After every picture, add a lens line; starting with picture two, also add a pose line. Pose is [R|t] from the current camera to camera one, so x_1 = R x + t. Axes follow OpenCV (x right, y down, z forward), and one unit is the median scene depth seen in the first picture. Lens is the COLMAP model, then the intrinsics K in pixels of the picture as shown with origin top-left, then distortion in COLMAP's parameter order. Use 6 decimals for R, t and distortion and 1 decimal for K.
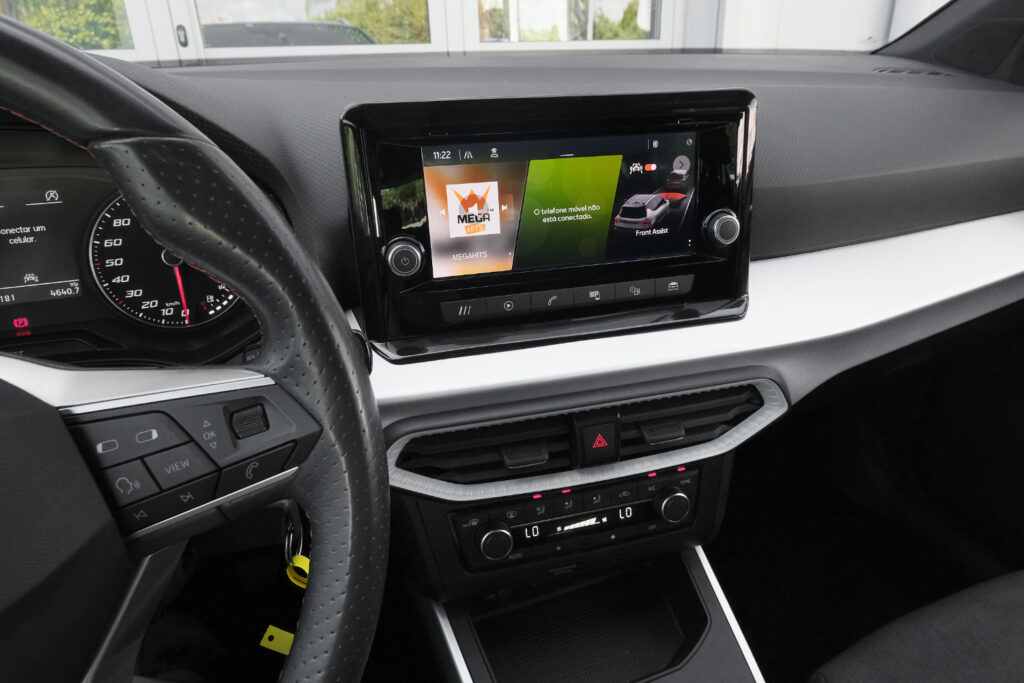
lens RADIAL K [[660.6, 0, 530.3], [0, 660.6, 352.9], [0, 0, 1]] dist [0.002022, -0.000217]
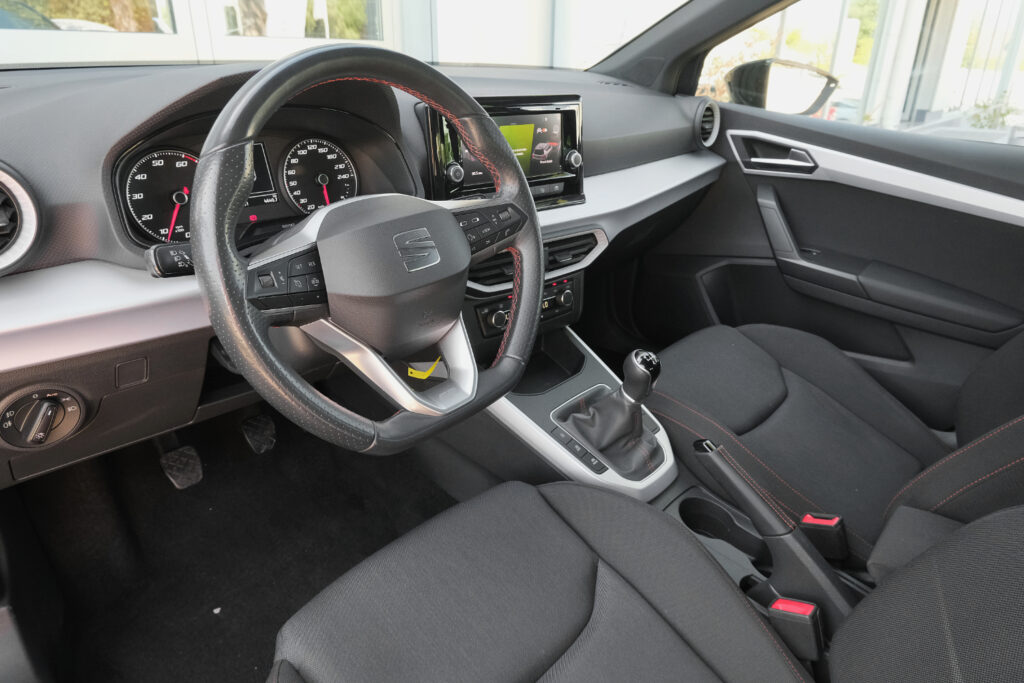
lens RADIAL K [[648.5, 0, 512.0], [0, 648.5, 341.5], [0, 0, 1]] dist [-0.002002, 0.004495]
pose [[0.894530, -0.138943, 0.424865, -0.891337], [0.135959, 0.990004, 0.037504, 0.297887], [-0.425829, 0.024216, 0.904480, -0.820242]]
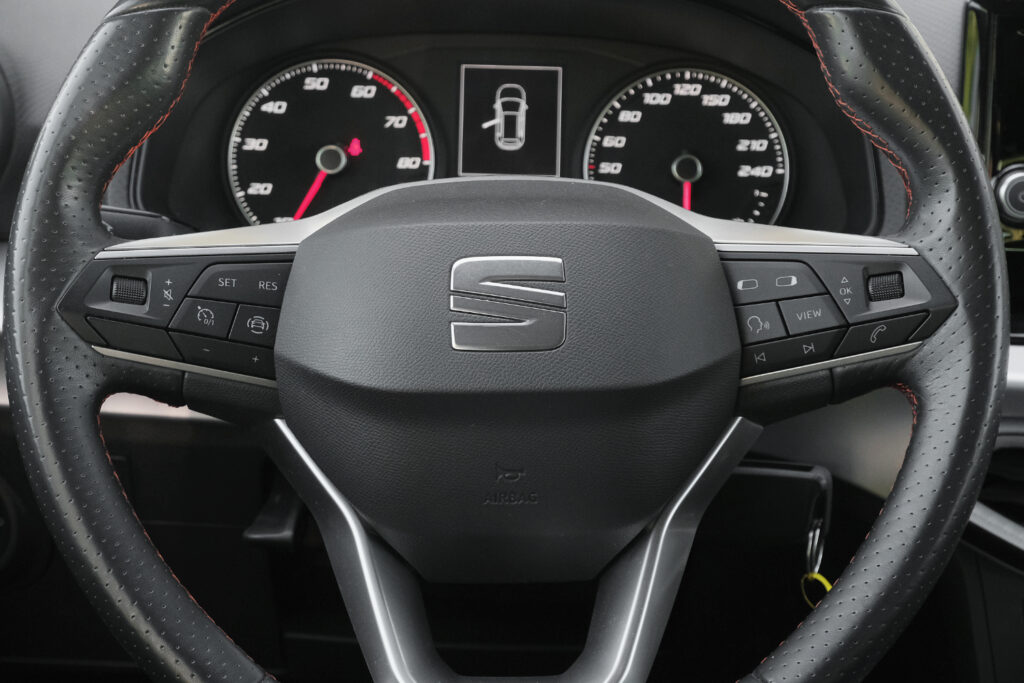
lens RADIAL K [[2016.3, 0, 512.0], [0, 2016.3, 341.5], [0, 0, 1]] dist [-0.082381, 0.014343]
pose [[0.934815, 0.122428, -0.333365, 0.027788], [-0.185809, 0.968576, -0.165333, 0.424770], [0.302648, 0.216498, 0.928188, -1.021173]]
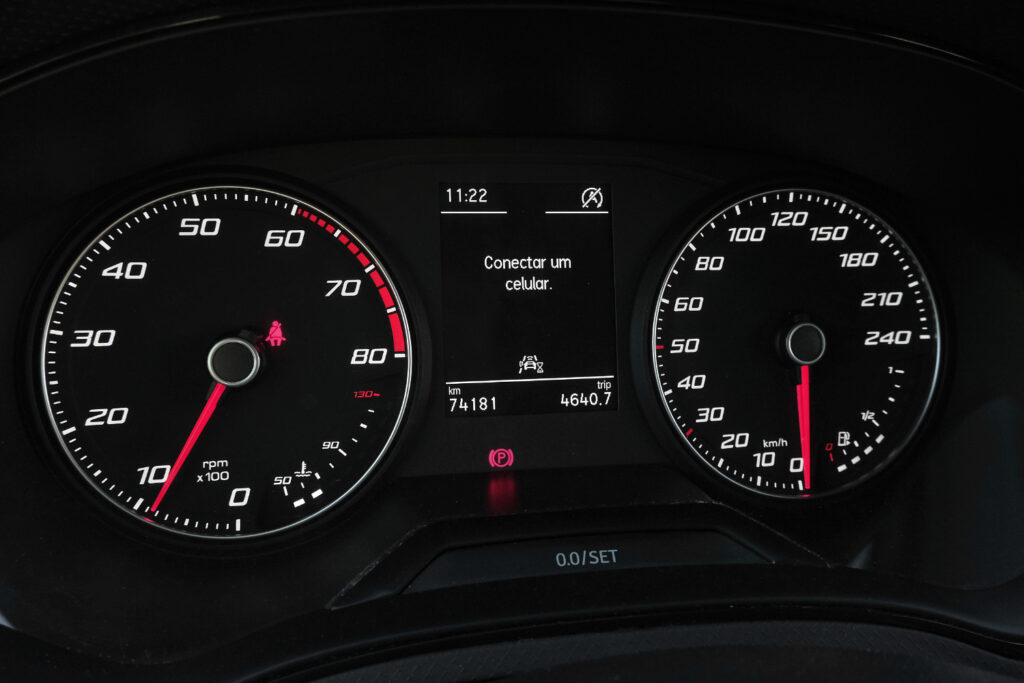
lens RADIAL K [[859.3, 0, 512.0], [0, 859.3, 341.5], [0, 0, 1]] dist [0.007285, 0.007344]
pose [[0.983785, 0.090018, -0.155126, -0.645735], [-0.111279, 0.984670, -0.134322, -0.043910], [0.140657, 0.149406, 0.978720, 0.382325]]
